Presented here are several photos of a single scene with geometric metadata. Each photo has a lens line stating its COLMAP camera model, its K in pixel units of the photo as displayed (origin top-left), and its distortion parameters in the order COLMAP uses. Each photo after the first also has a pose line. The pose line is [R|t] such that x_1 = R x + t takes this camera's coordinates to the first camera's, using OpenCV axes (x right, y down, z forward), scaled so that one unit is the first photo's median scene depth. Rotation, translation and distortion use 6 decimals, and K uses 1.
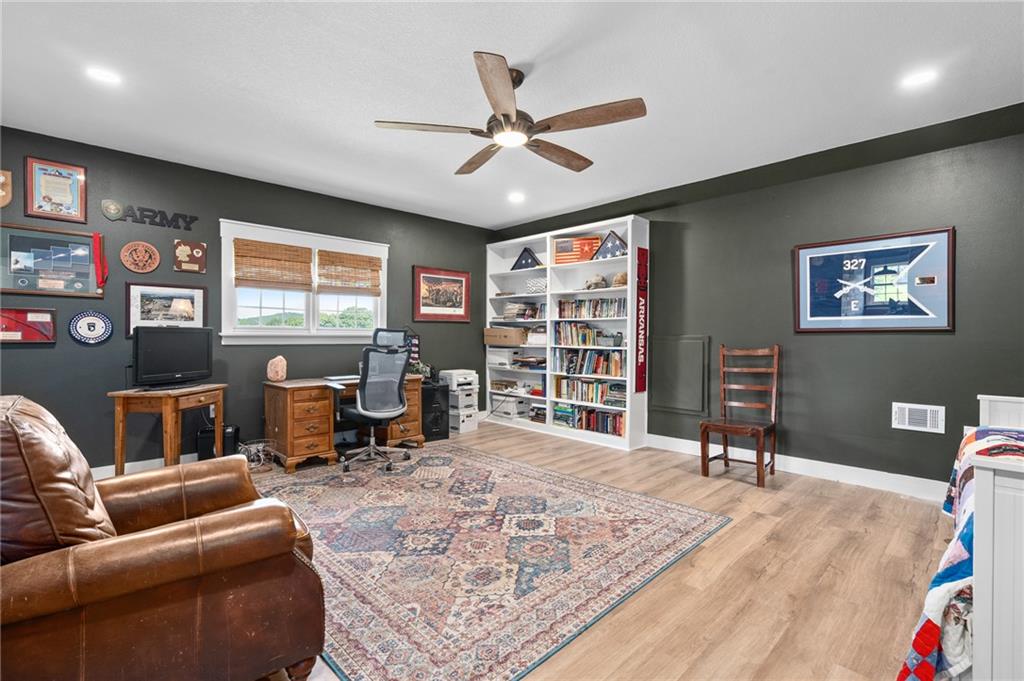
lens RADIAL K [[466.7, 0, 507.8], [0, 466.7, 341.5], [0, 0, 1]] dist [-0.007829, 0.000170]
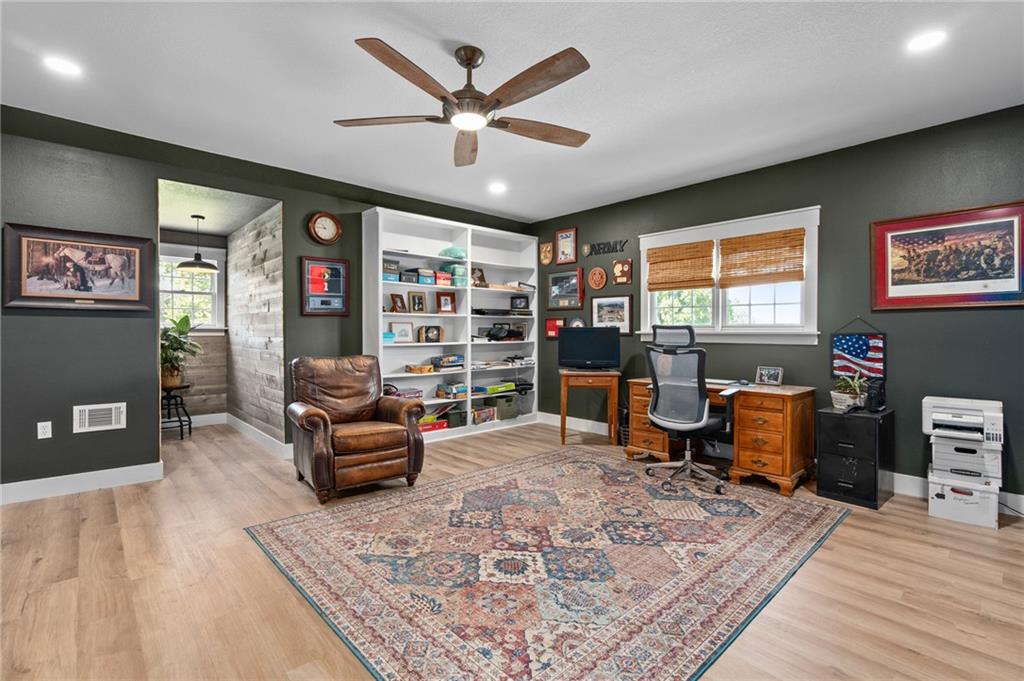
lens RADIAL K [[466.7, 0, 508.1], [0, 466.7, 331.7], [0, 0, 1]] dist [-0.007829, 0.000170]
pose [[-0.030222, -0.005507, -0.999528, 0.736346], [-0.015794, 0.999863, -0.005031, -0.006815], [0.999418, 0.015635, -0.030305, 0.874602]]
